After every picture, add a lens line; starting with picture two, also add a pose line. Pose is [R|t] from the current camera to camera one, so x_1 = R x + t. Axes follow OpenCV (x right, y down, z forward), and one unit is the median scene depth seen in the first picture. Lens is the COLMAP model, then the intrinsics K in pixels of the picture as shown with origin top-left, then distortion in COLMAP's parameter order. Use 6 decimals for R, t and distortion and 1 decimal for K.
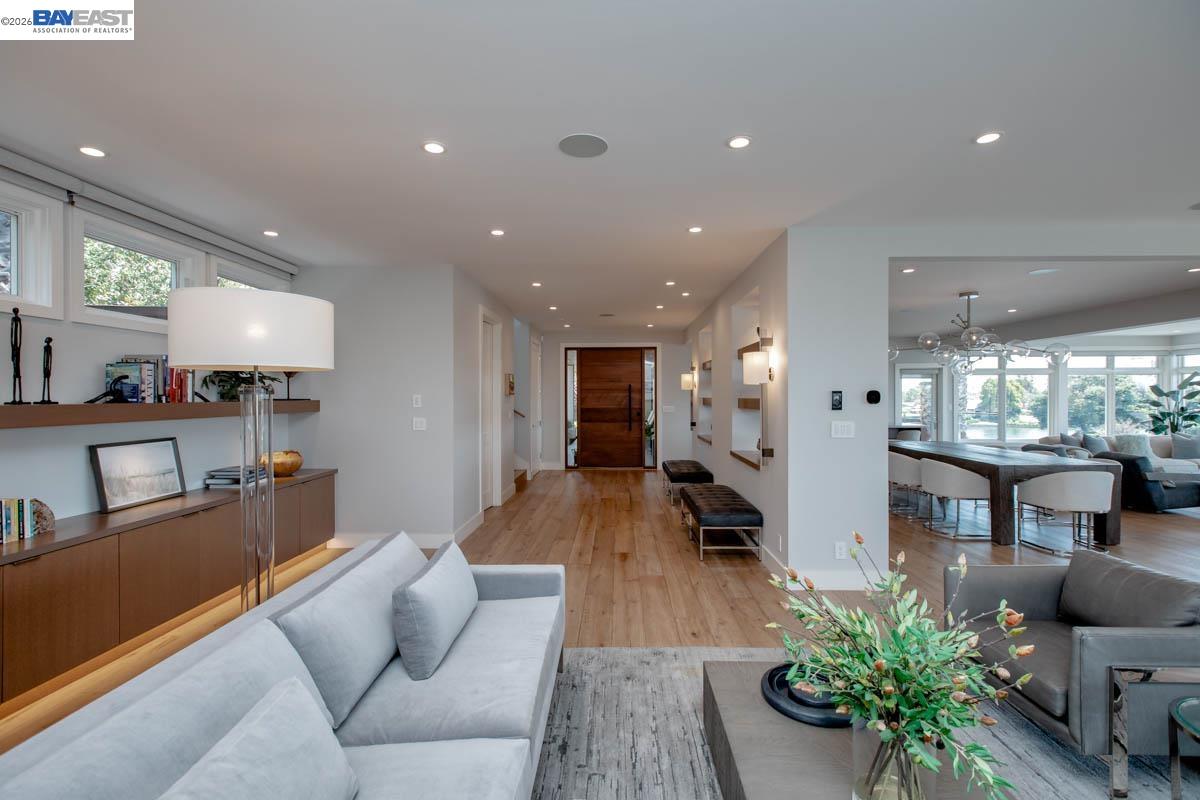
lens RADIAL K [[524.1, 0, 604.1], [0, 524.1, 397.1], [0, 0, 1]] dist [-0.002642, -0.000354]
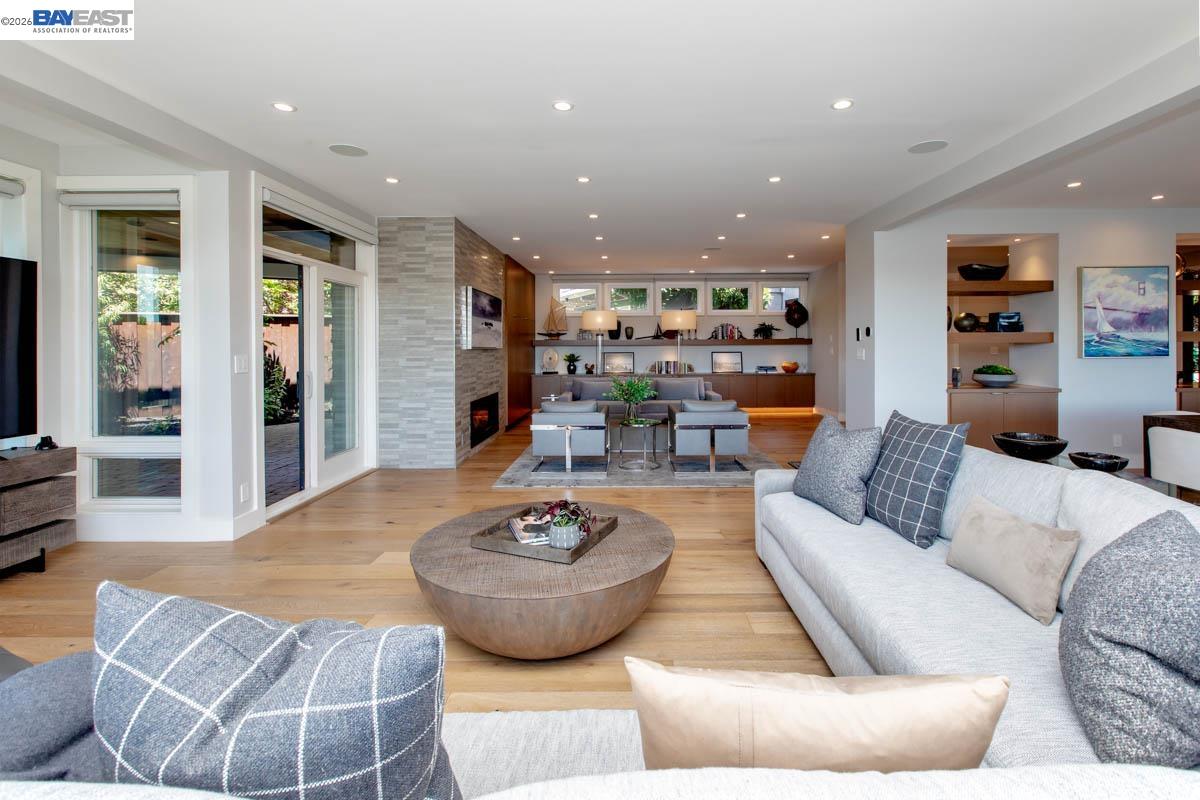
lens RADIAL K [[561.2, 0, 617.8], [0, 561.2, 347.3], [0, 0, 1]] dist [0.001712, 0.000514]
pose [[0.003948, 0.005351, -0.999978, 0.935797], [0.003304, 0.999980, 0.005364, 0.014383], [0.999987, -0.003325, 0.003931, 0.135193]]
